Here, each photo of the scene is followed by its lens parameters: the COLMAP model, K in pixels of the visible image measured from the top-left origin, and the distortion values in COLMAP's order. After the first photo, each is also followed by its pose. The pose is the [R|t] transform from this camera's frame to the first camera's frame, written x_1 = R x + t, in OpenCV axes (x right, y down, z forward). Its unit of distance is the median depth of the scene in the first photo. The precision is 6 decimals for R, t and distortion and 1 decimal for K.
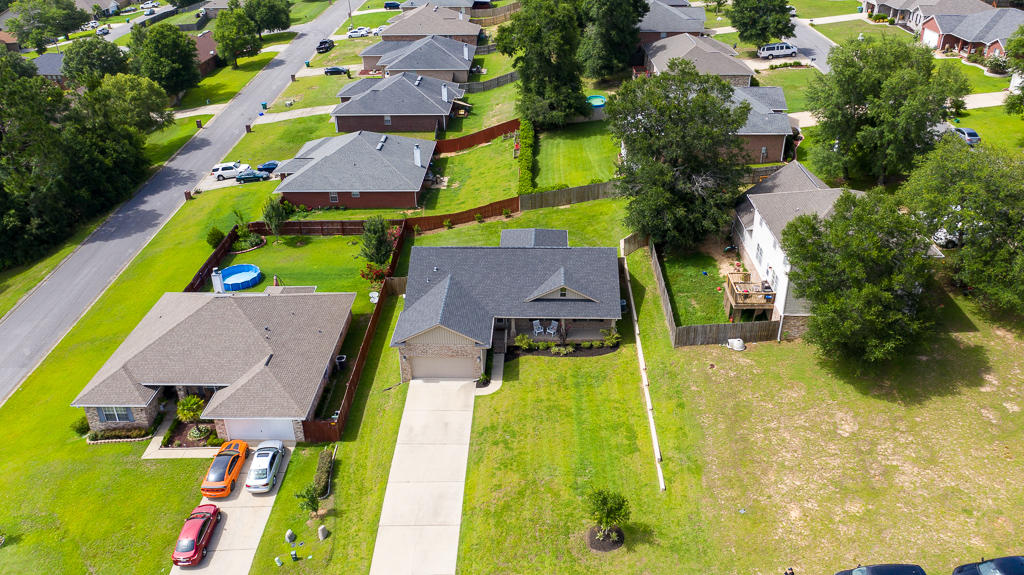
lens RADIAL K [[799.0, 0, 512.0], [0, 799.0, 287.5], [0, 0, 1]] dist [-0.005734, 0.001062]
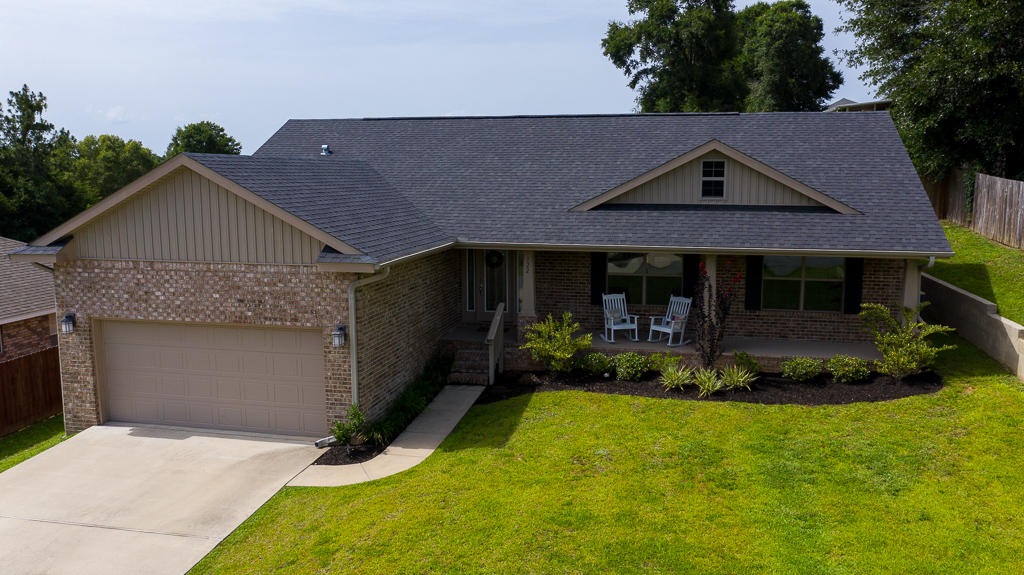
lens RADIAL K [[799.0, 0, 512.0], [0, 799.0, 287.5], [0, 0, 1]] dist [-0.005734, 0.001062]
pose [[0.982610, 0.037999, -0.181749, 0.047546], [-0.098312, 0.936843, -0.335647, 0.142771], [0.157516, 0.347679, 0.924288, 0.748897]]
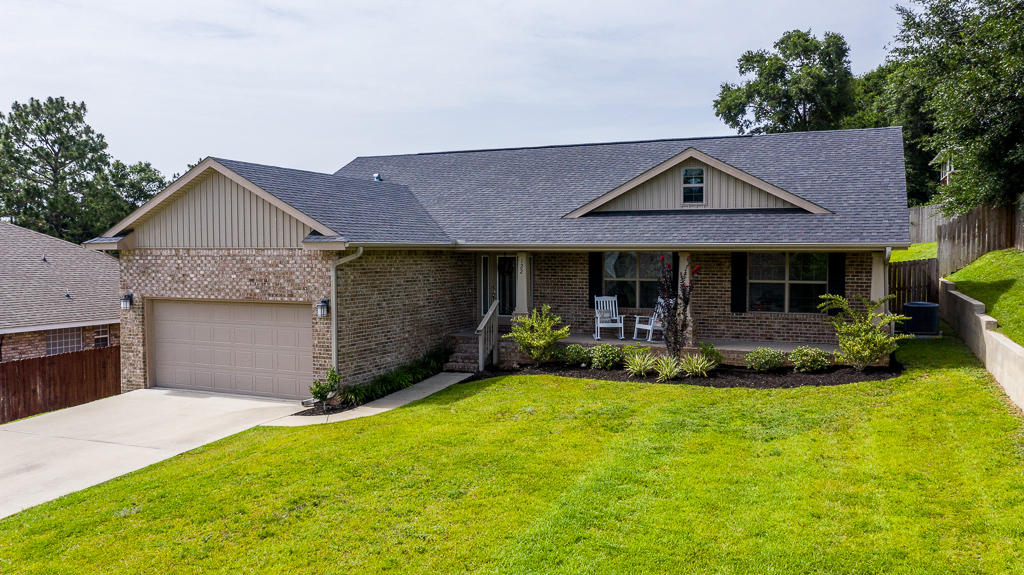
lens RADIAL K [[796.6, 0, 512.0], [0, 796.6, 287.5], [0, 0, 1]] dist [0.009654, 0.008088]
pose [[0.927025, 0.028398, -0.373922, 0.113419], [-0.187577, 0.898534, -0.396801, 0.170493], [0.324713, 0.437983, 0.838291, 0.751475]]
